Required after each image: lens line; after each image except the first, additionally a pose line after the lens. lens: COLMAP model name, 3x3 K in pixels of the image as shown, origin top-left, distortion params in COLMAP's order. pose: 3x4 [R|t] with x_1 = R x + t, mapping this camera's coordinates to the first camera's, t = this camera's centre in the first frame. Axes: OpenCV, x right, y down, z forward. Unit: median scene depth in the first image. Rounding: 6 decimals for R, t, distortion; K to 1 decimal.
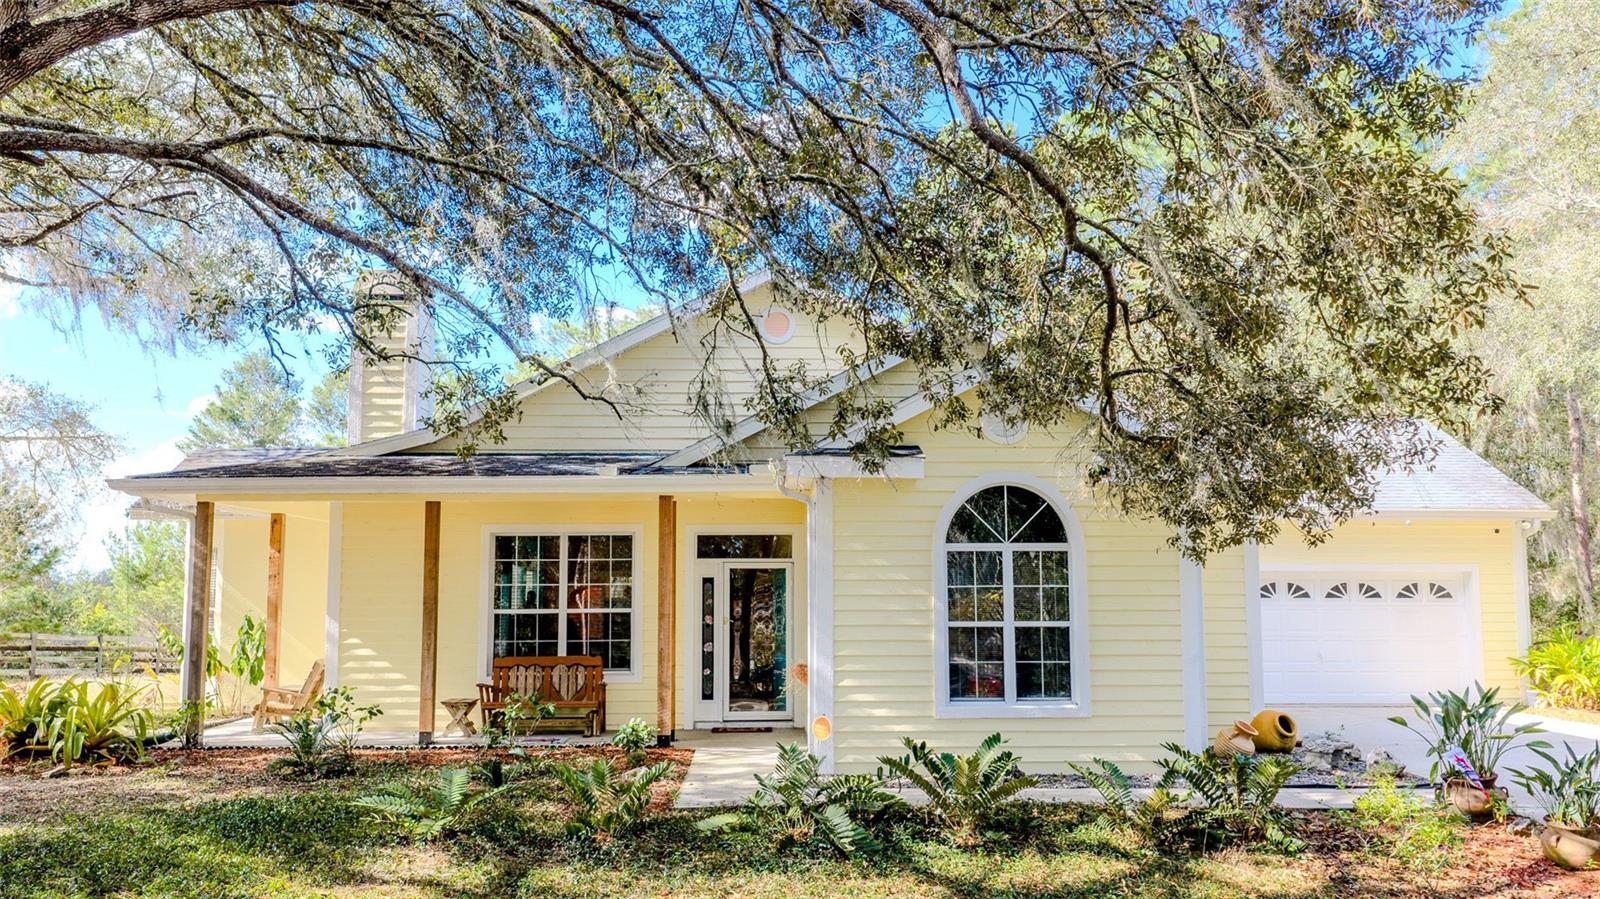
lens RADIAL K [[1287.1, 0, 800.7], [0, 1287.1, 450.2], [0, 0, 1]] dist [0.007100, -0.012650]
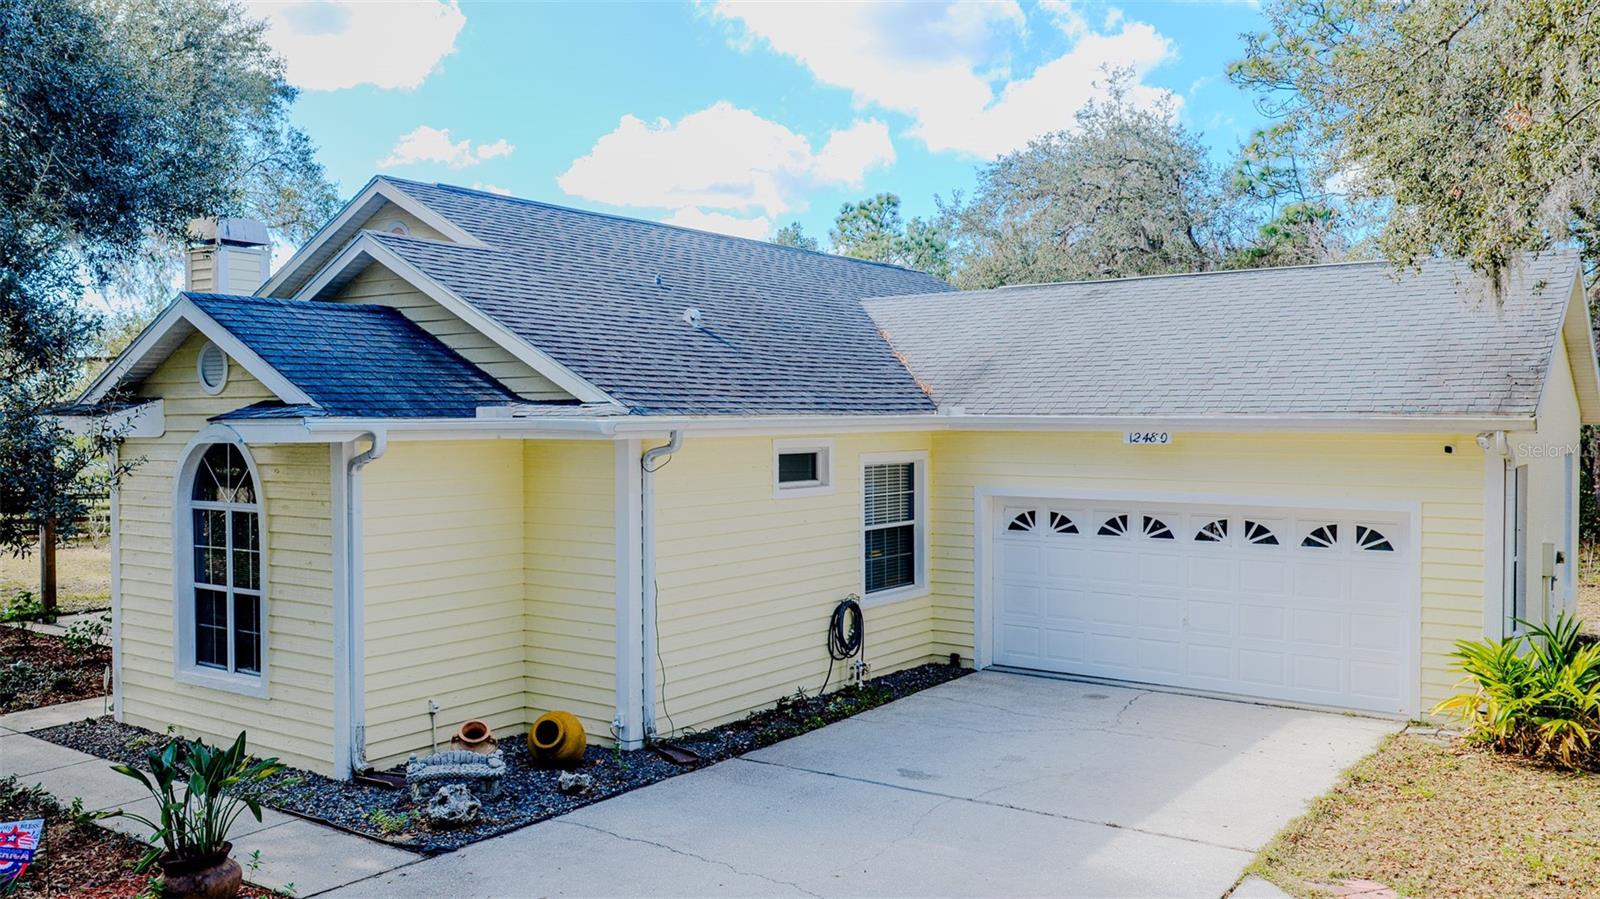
lens RADIAL K [[1287.1, 0, 800.1], [0, 1287.1, 447.9], [0, 0, 1]] dist [0.007100, -0.012650]
pose [[0.815165, 0.008043, -0.579172, 0.993510], [0.063320, 0.992674, 0.102906, -0.034442], [0.575757, -0.120559, 0.808684, 0.480495]]
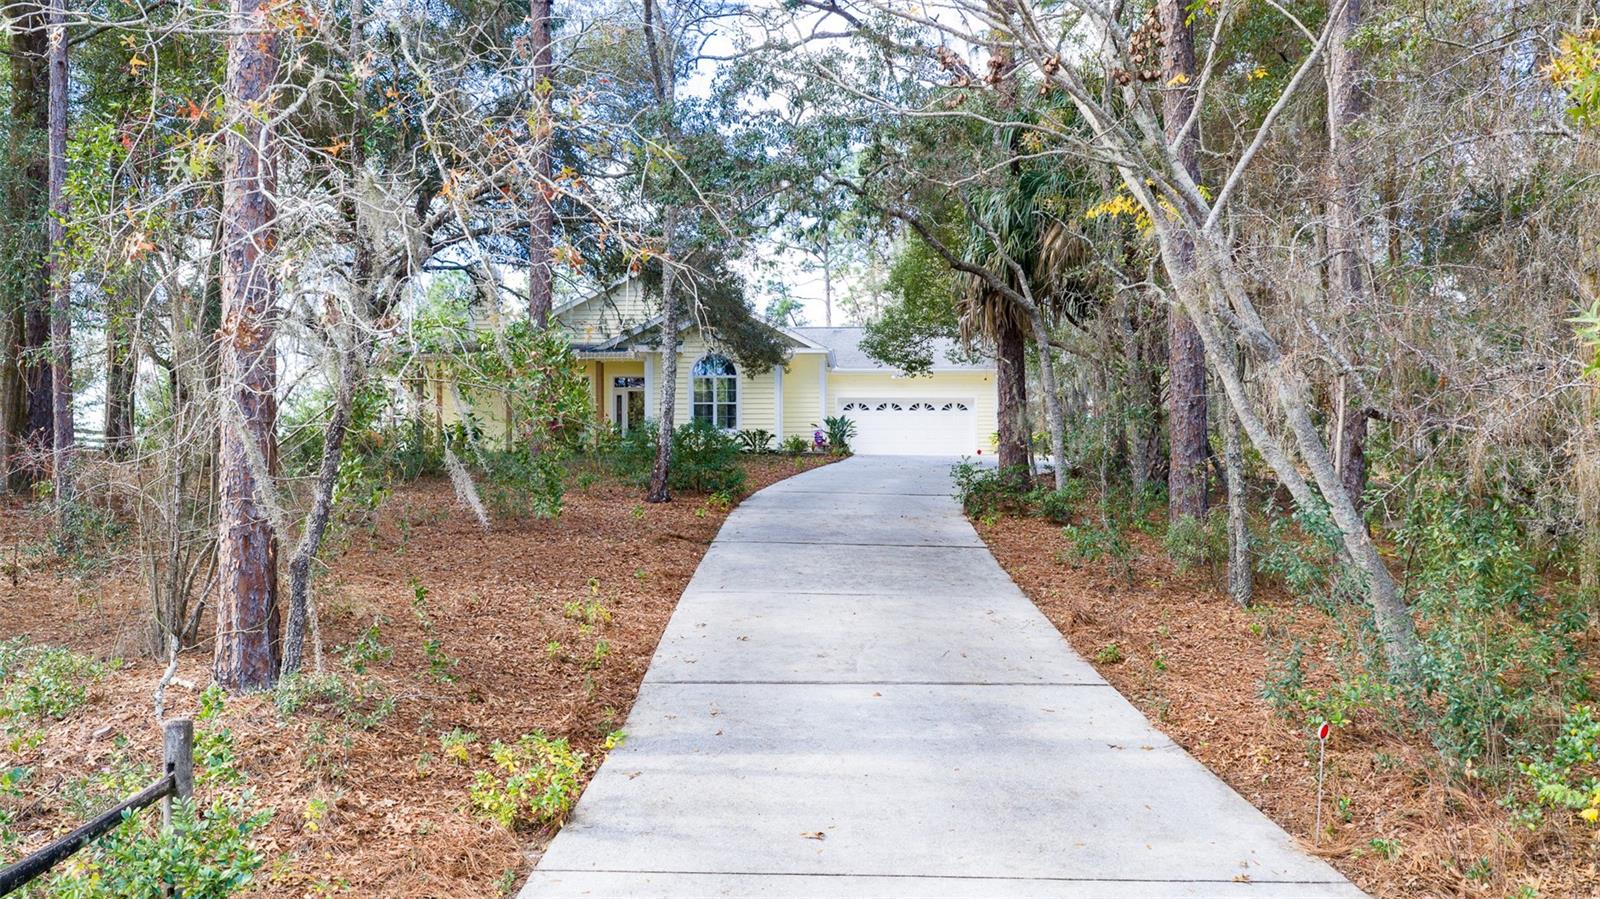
lens RADIAL K [[1287.1, 0, 799.0], [0, 1287.1, 452.2], [0, 0, 1]] dist [0.007100, -0.012650]
pose [[0.999981, -0.005424, -0.002934, 0.351058], [0.005643, 0.996722, 0.080700, 0.012950], [0.002487, -0.080715, 0.996734, -1.845353]]
